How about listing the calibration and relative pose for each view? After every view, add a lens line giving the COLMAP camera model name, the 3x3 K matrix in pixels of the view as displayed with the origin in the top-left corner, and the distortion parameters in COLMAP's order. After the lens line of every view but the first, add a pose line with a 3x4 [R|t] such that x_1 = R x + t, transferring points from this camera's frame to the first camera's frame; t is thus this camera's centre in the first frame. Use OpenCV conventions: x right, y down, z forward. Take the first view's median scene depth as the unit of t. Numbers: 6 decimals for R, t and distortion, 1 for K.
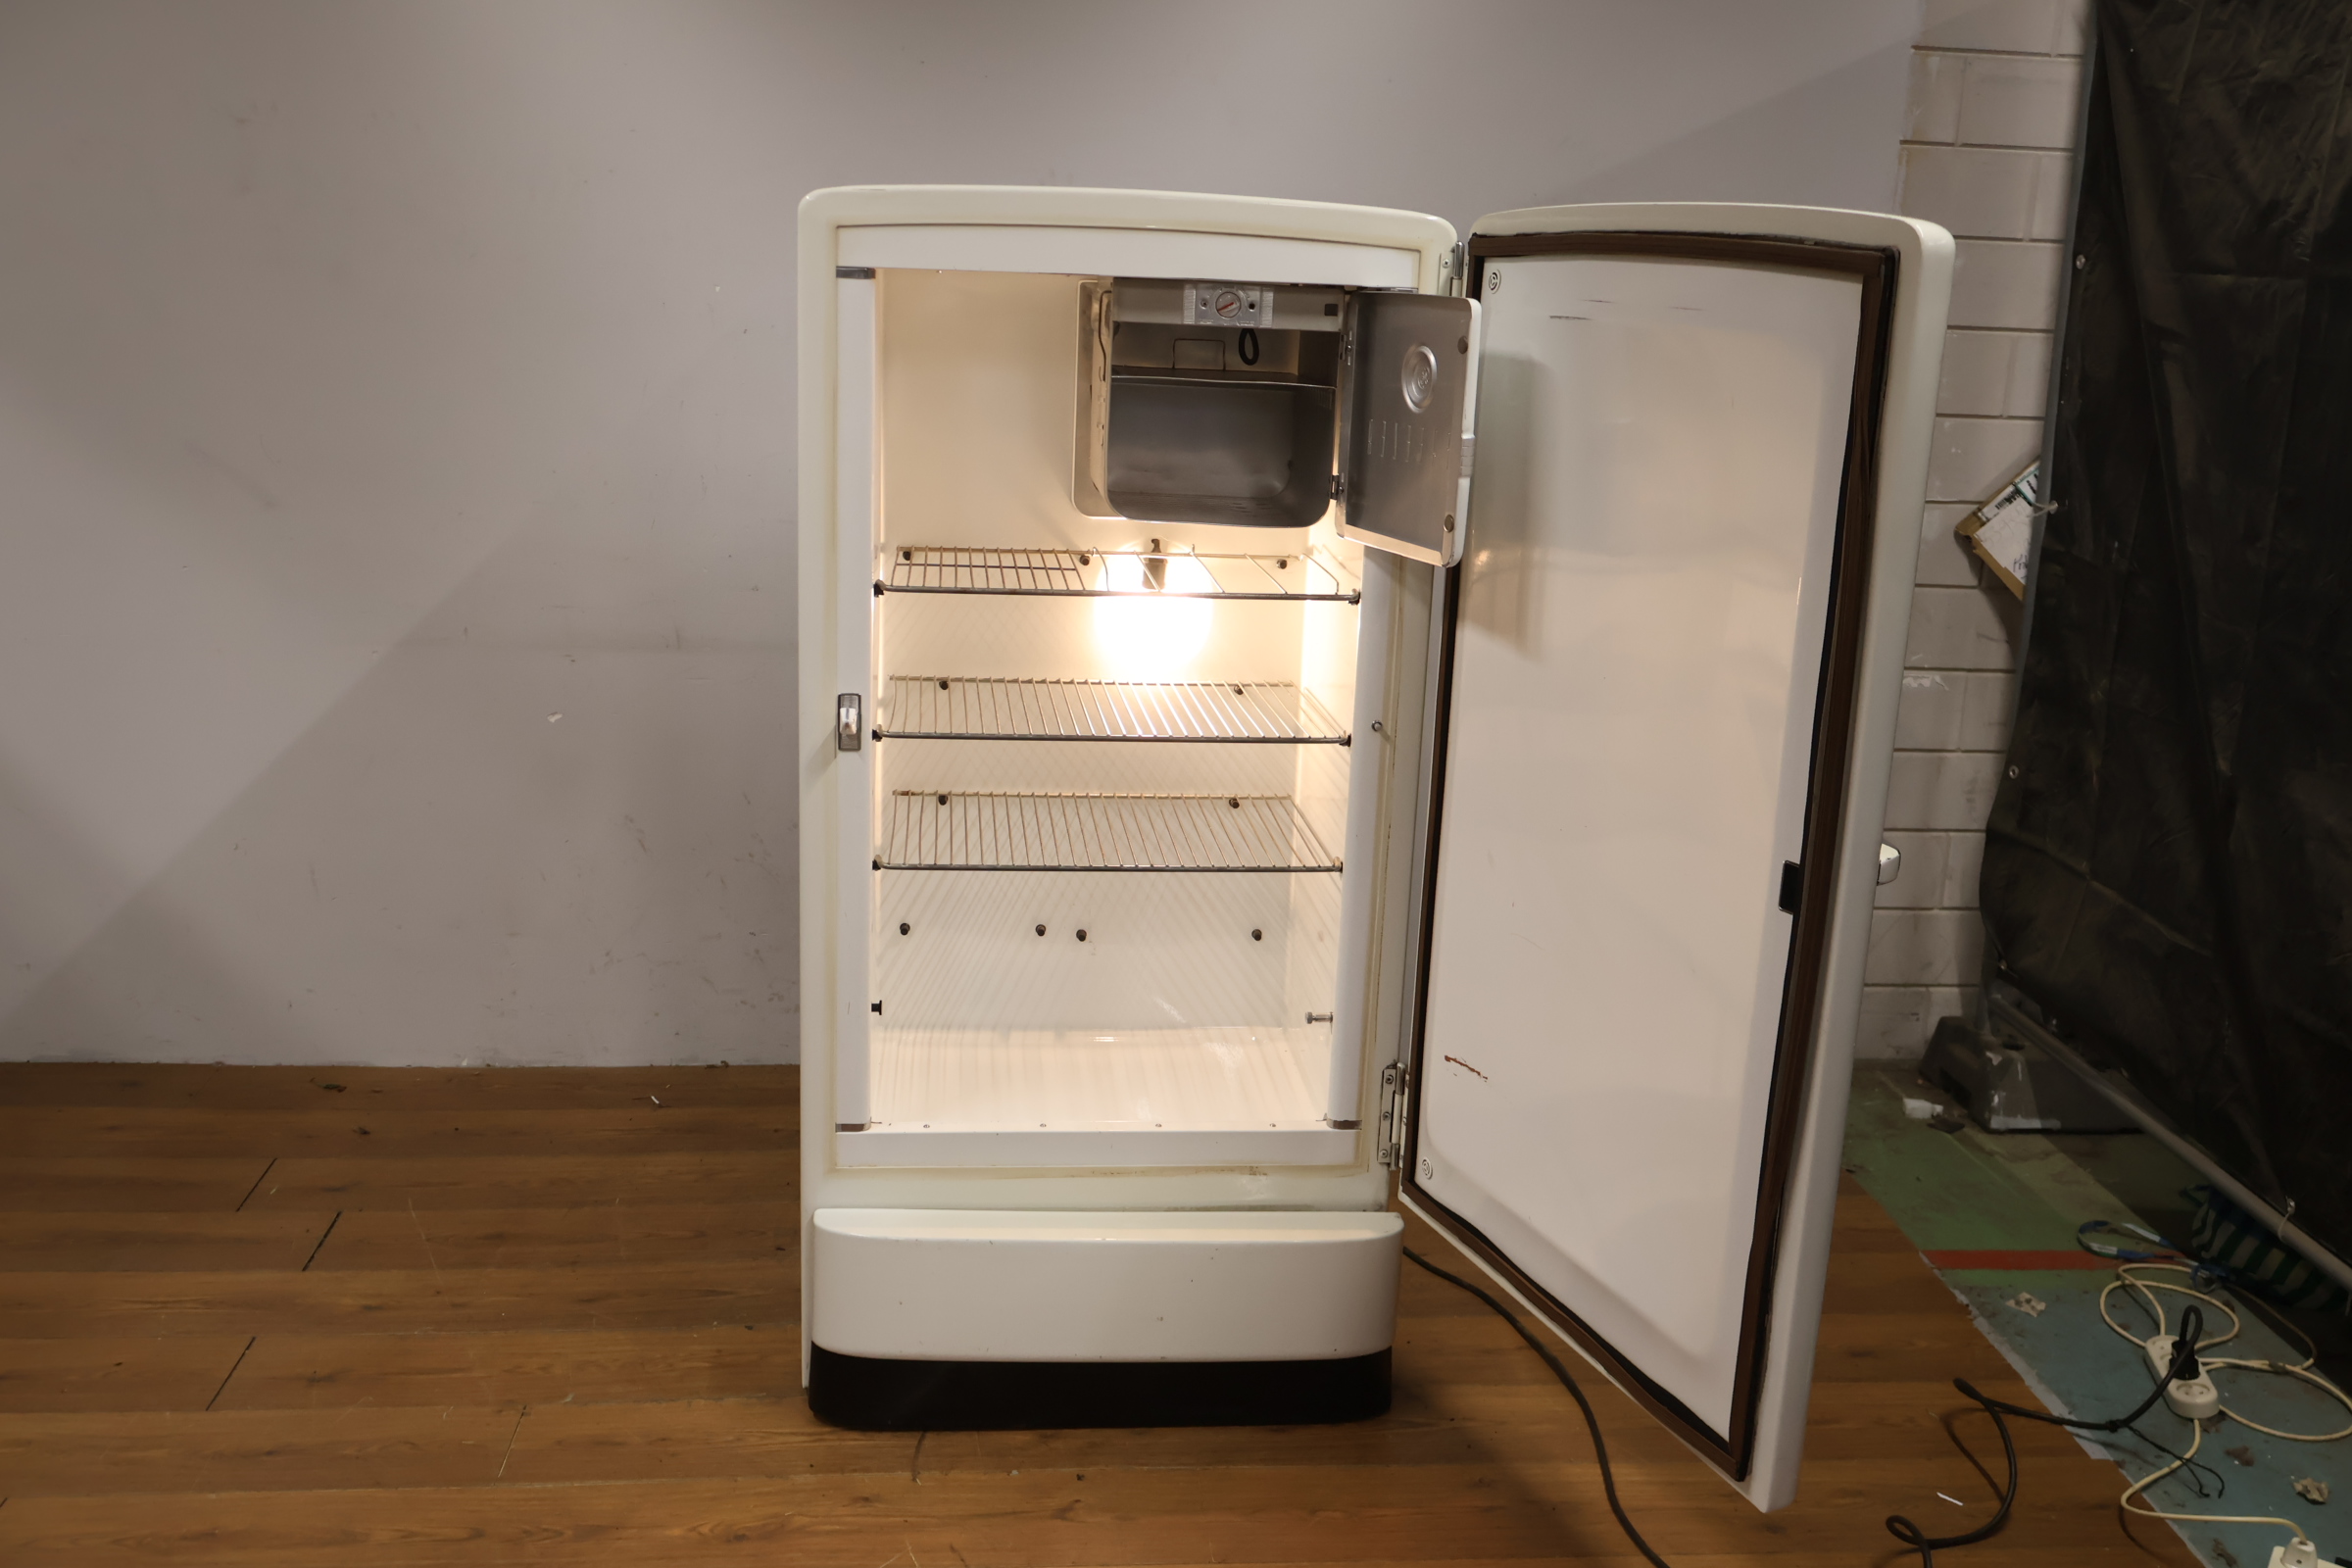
lens RADIAL K [[2190.8, 0, 1197.6], [0, 2190.8, 798.0], [0, 0, 1]] dist [-0.000153, 0.000000]
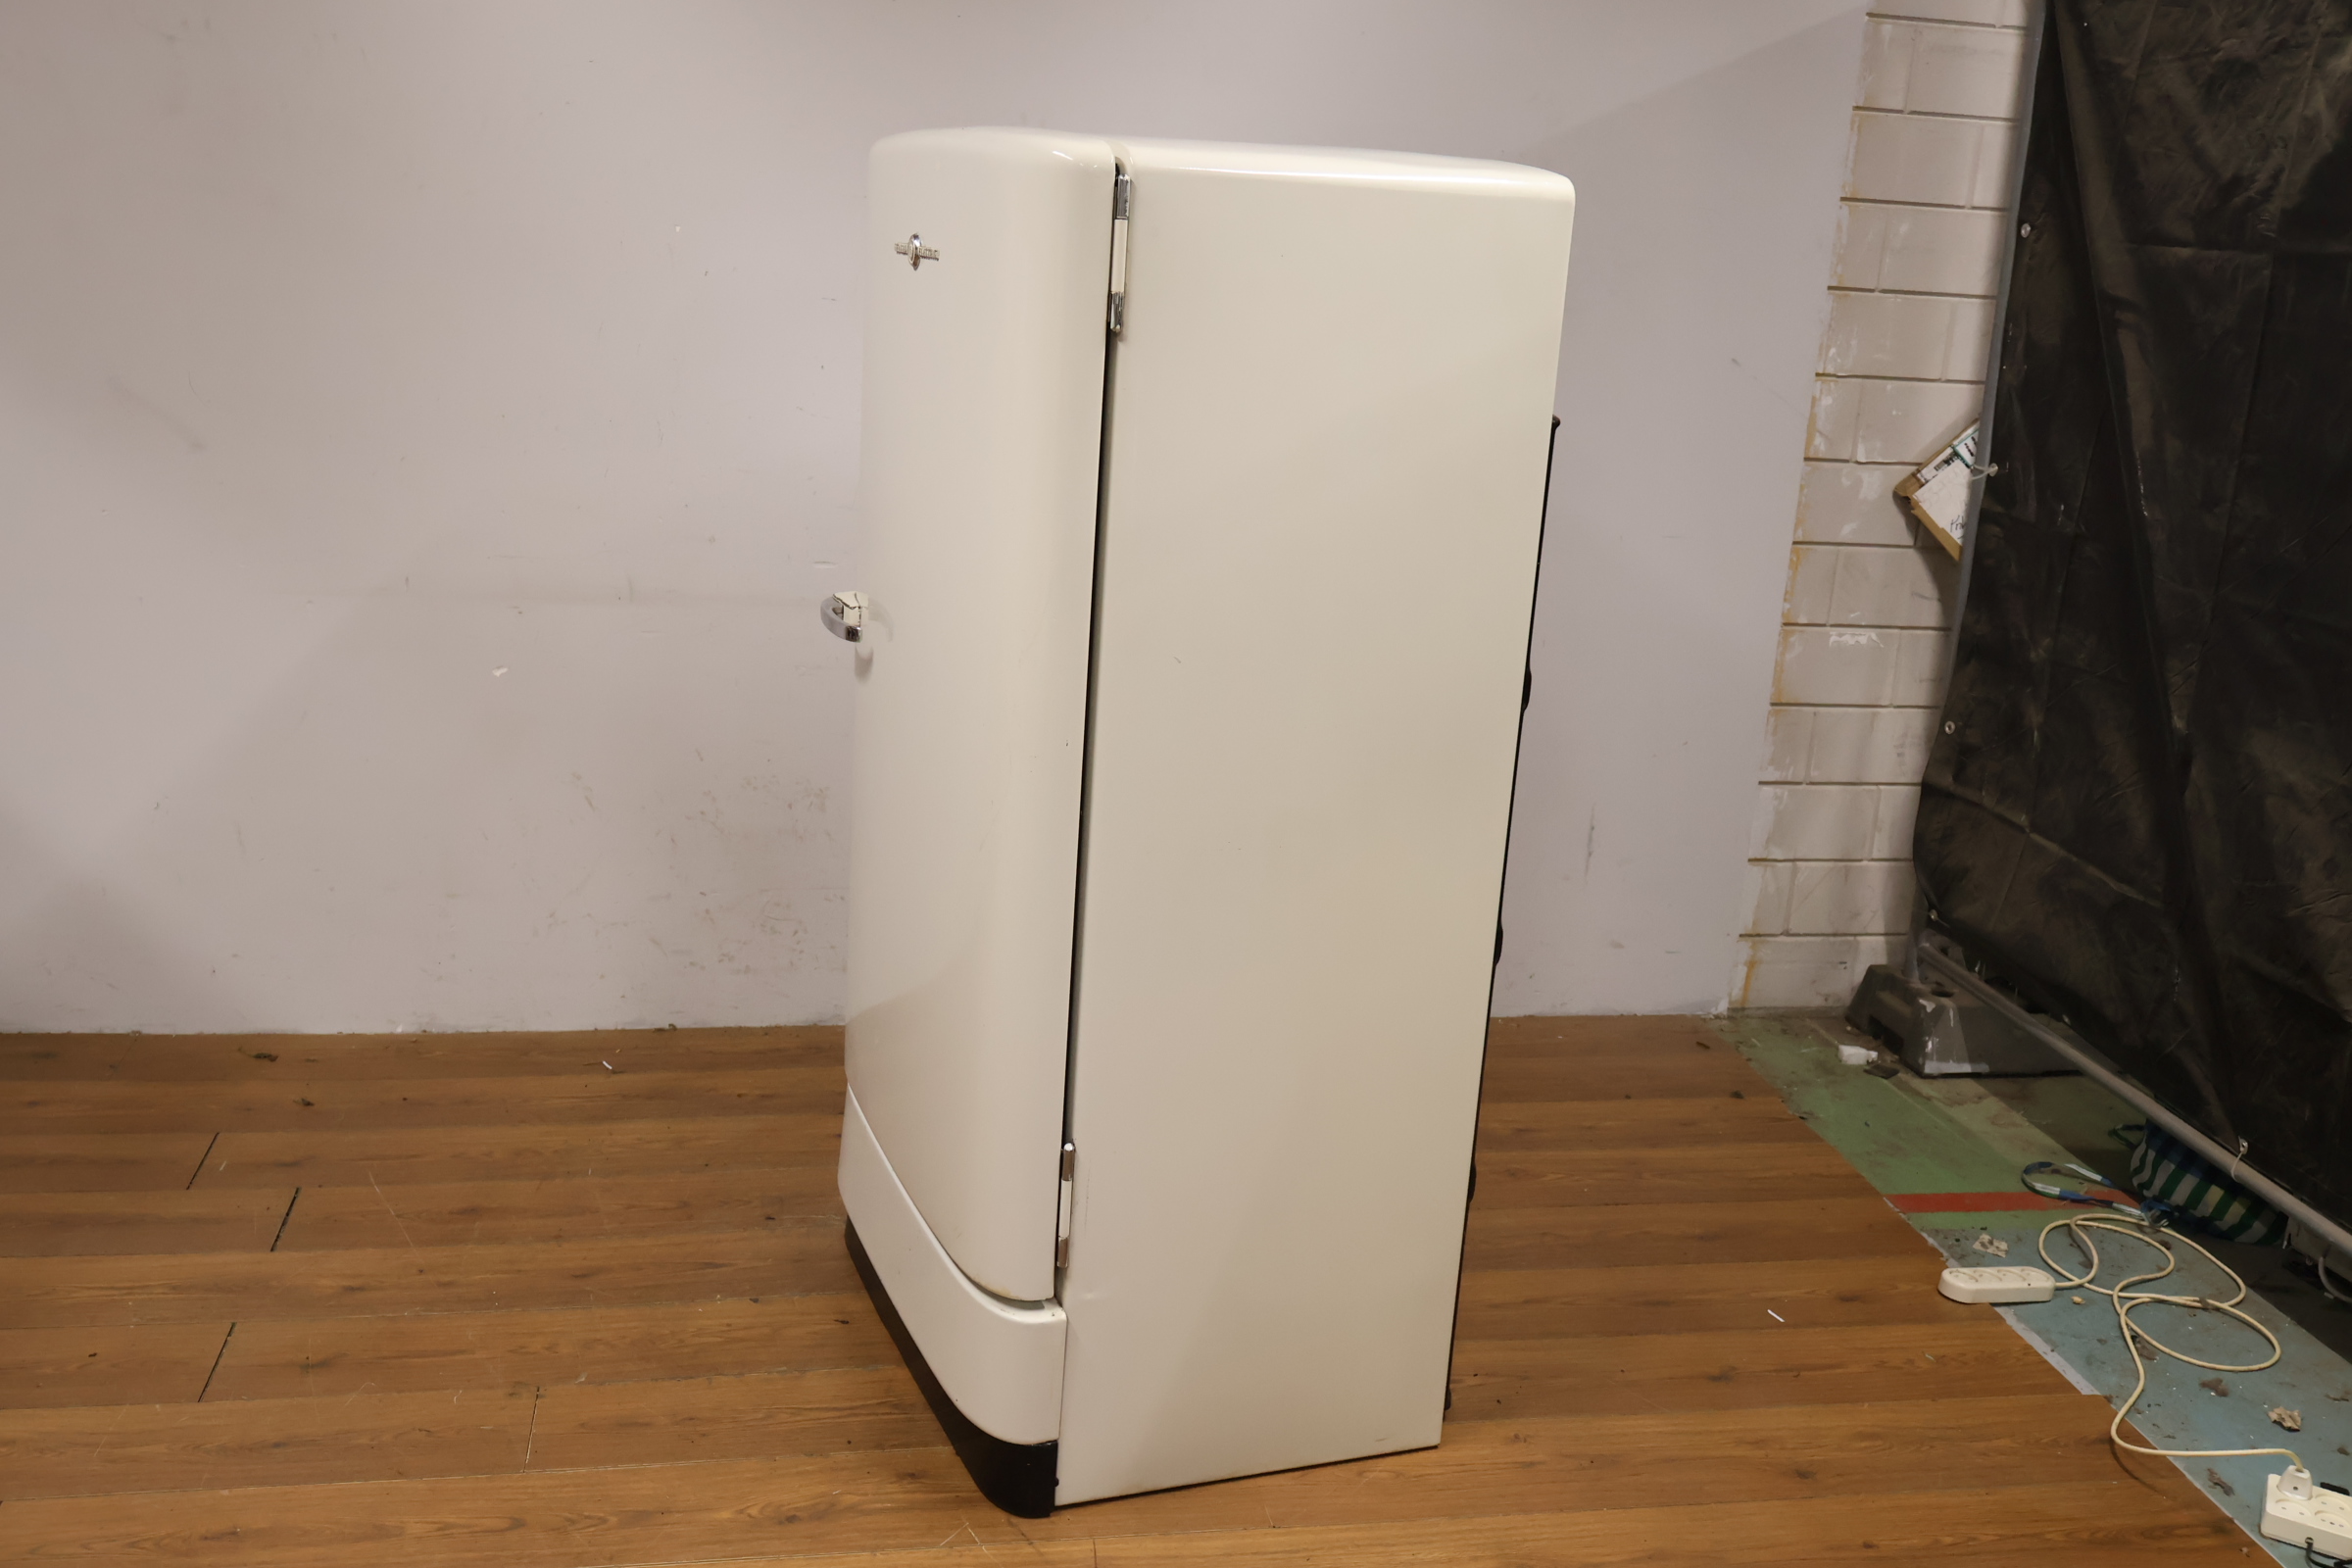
lens RADIAL K [[2190.8, 0, 1190.1], [0, 2190.8, 787.7], [0, 0, 1]] dist [-0.000153, 0.000000]
pose [[0.995385, -0.002535, 0.095925, -0.092633], [0.000433, 0.999760, 0.021924, -0.007167], [-0.095957, -0.021782, 0.995147, 0.012077]]
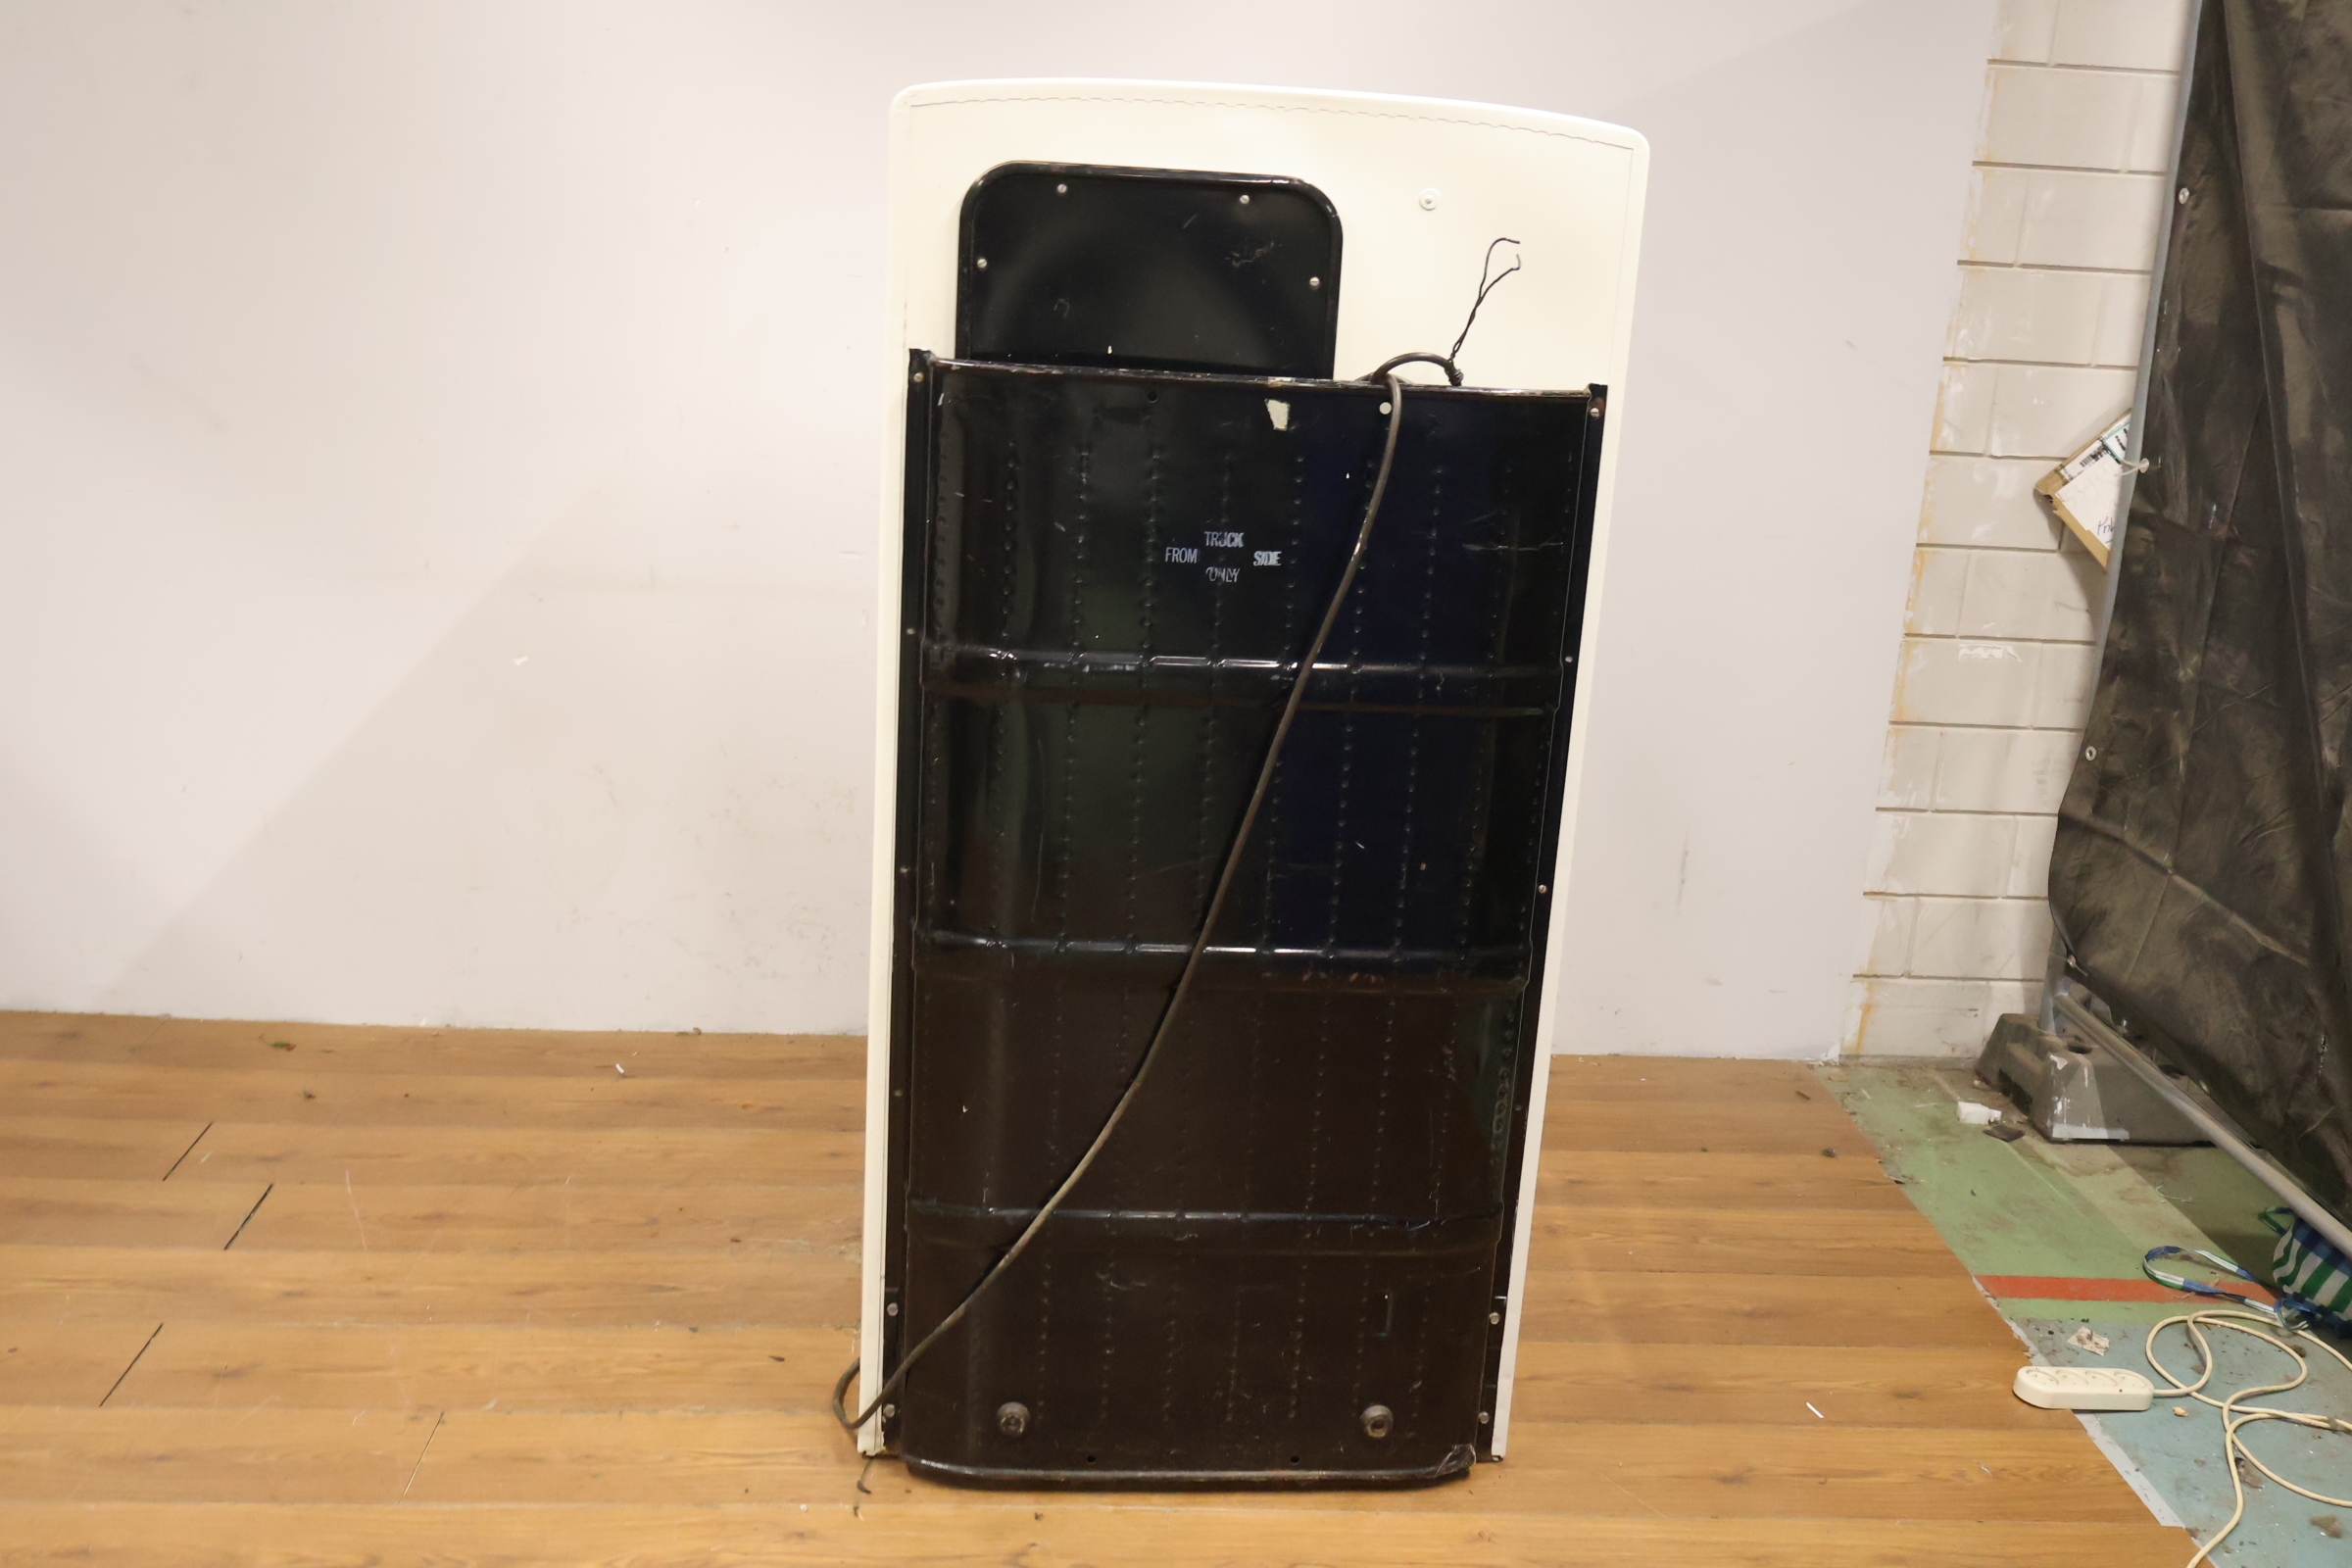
lens RADIAL K [[2190.8, 0, 1178.3], [0, 2190.8, 786.6], [0, 0, 1]] dist [-0.000153, 0.000000]
pose [[0.999285, 0.023840, -0.029361, 0.018985], [-0.023167, 0.999466, 0.023061, -0.011614], [0.029895, -0.022364, 0.999303, 0.077596]]
